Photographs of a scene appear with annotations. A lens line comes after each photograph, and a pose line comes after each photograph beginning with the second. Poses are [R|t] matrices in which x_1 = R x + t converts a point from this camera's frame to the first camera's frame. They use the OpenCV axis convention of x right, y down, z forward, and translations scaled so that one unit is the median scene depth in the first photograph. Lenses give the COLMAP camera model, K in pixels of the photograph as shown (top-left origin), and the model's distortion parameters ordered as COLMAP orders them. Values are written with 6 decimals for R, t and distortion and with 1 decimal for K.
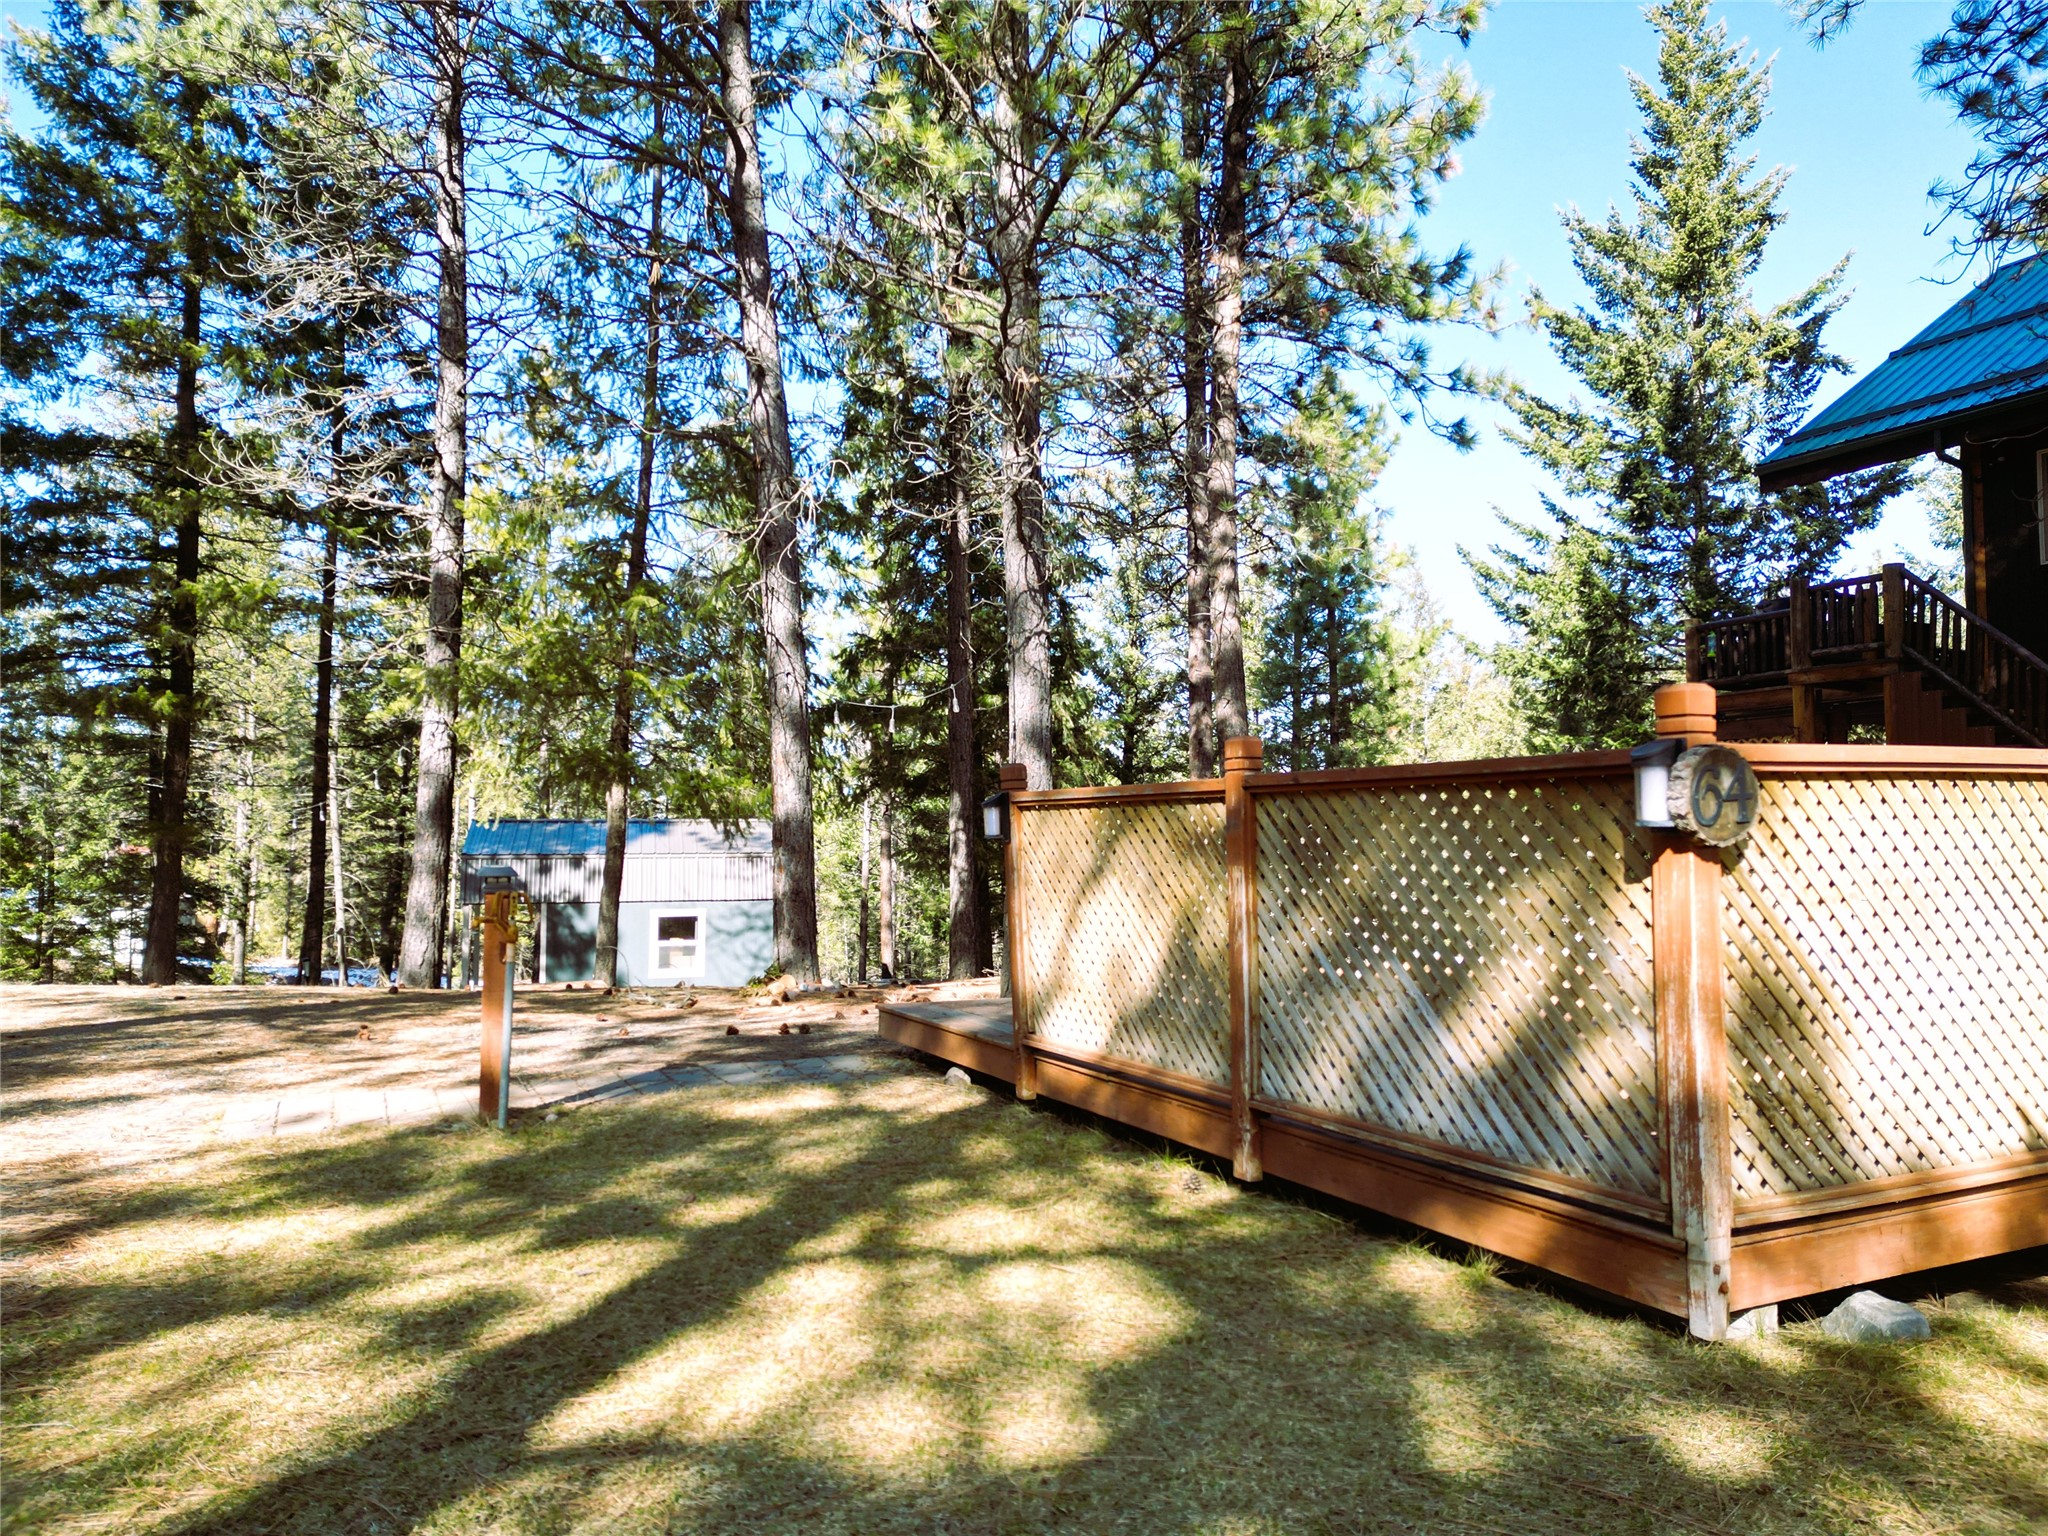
lens RADIAL K [[1450.6, 0, 989.5], [0, 1450.6, 765.8], [0, 0, 1]] dist [0.003126, -0.000089]
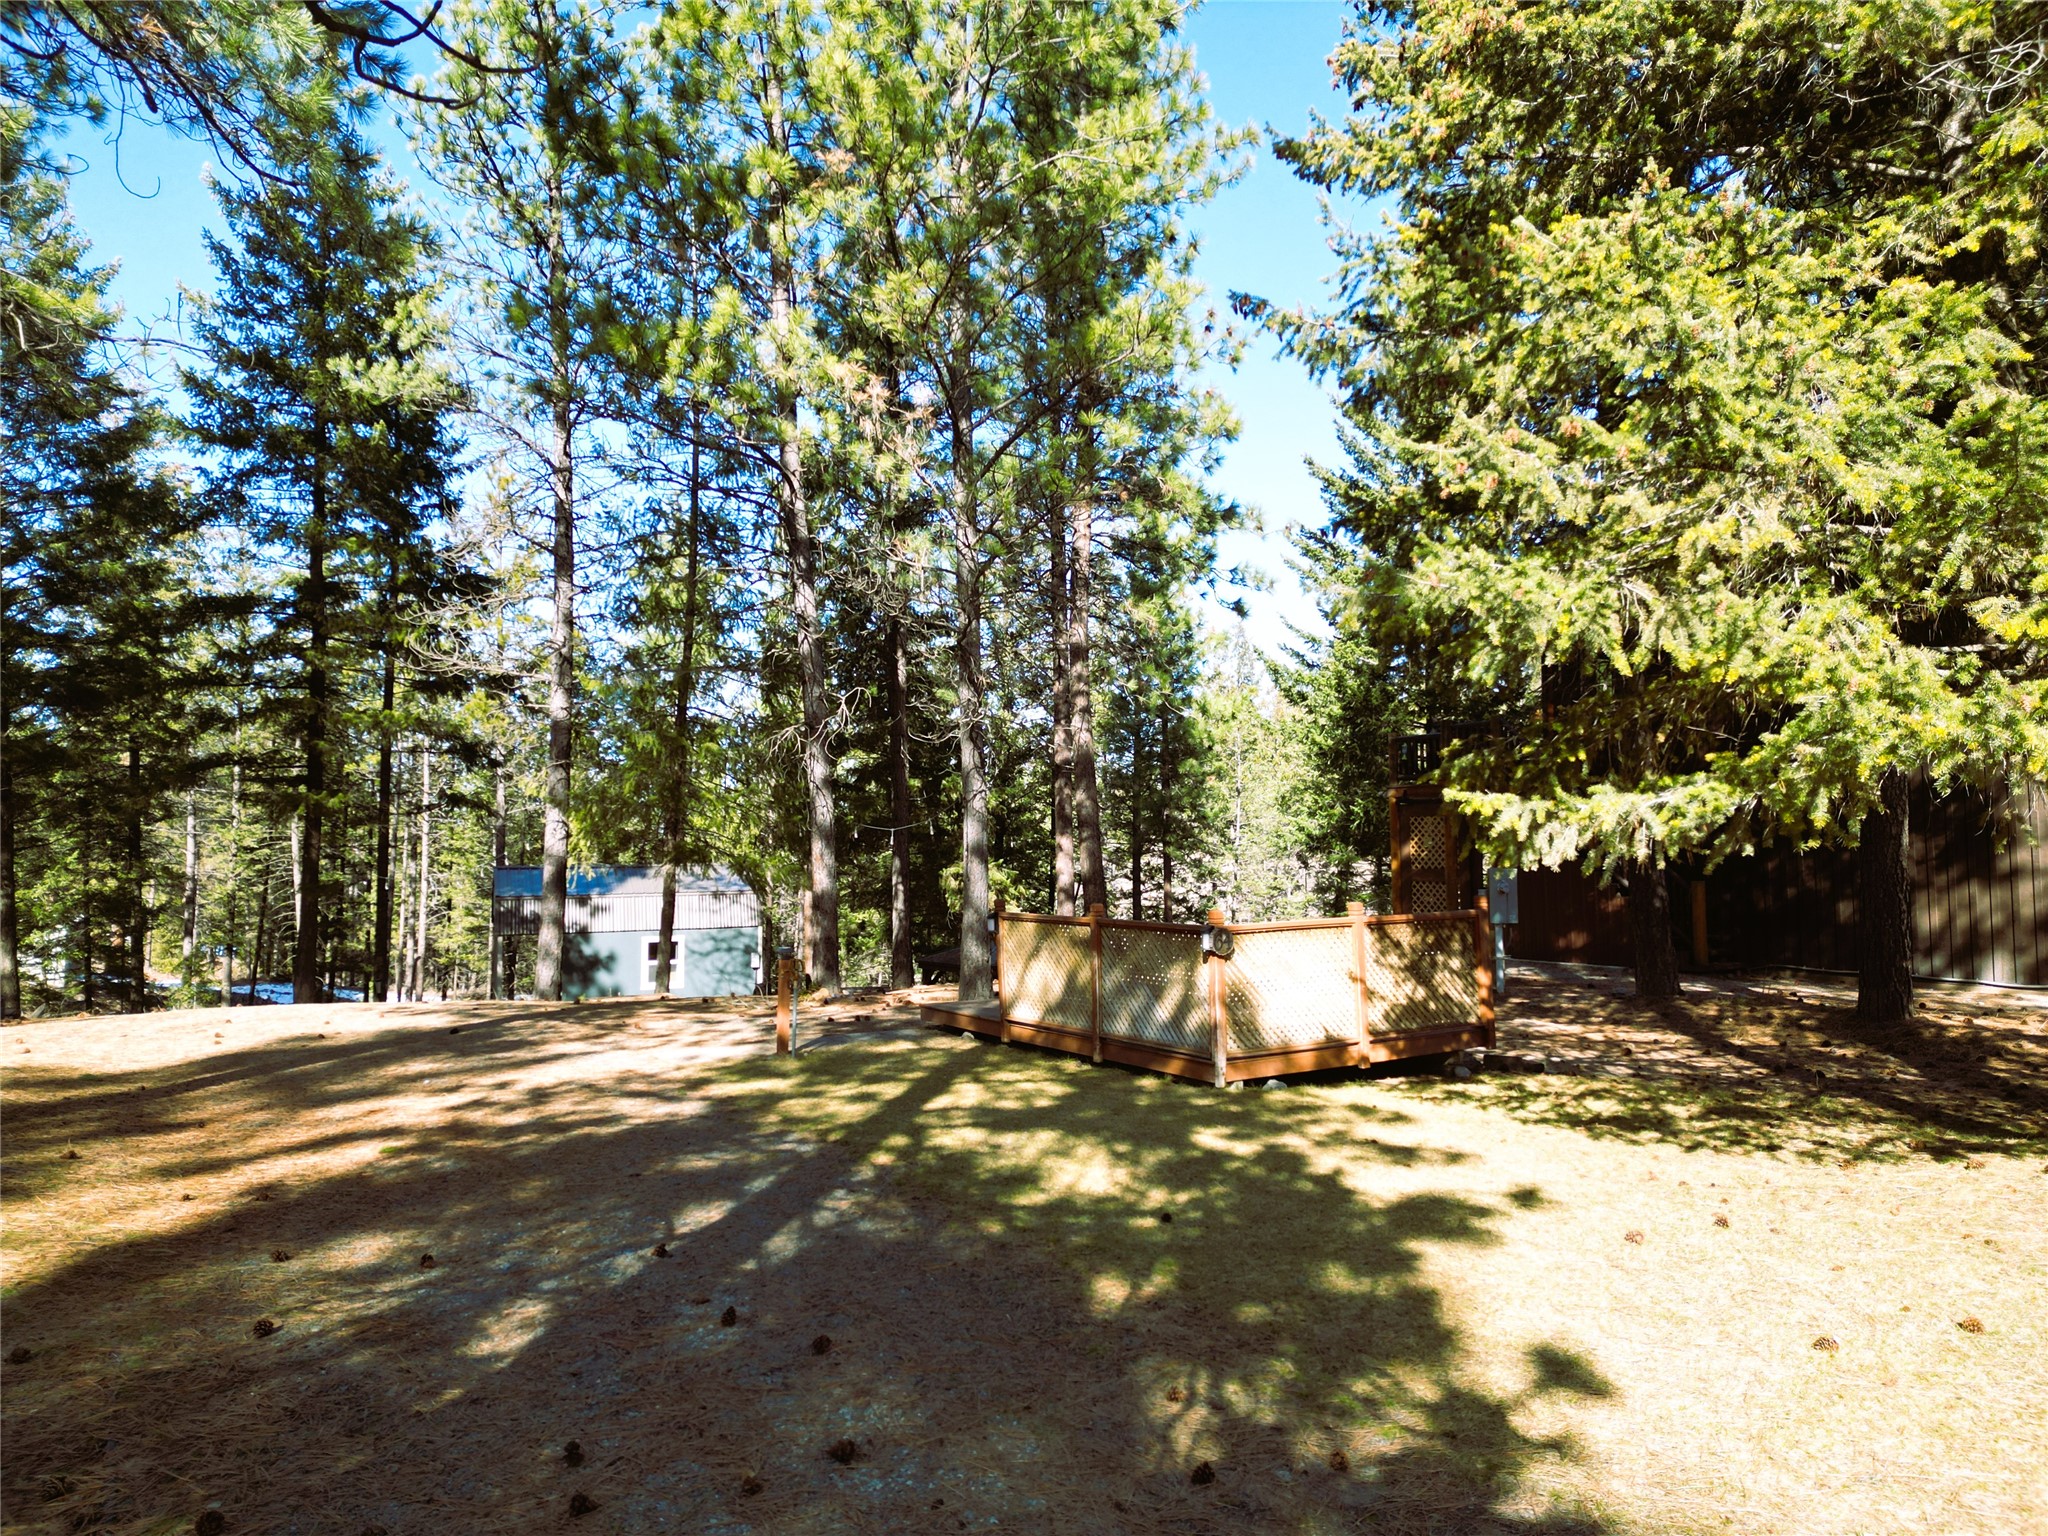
lens RADIAL K [[1400.3, 0, 1016.4], [0, 1400.3, 771.2], [0, 0, 1]] dist [0.003245, 0.000265]
pose [[0.993086, -0.003999, 0.117322, -0.082169], [0.004053, 0.999992, -0.000224, -0.078979], [-0.117320, 0.000698, 0.993094, -0.472760]]
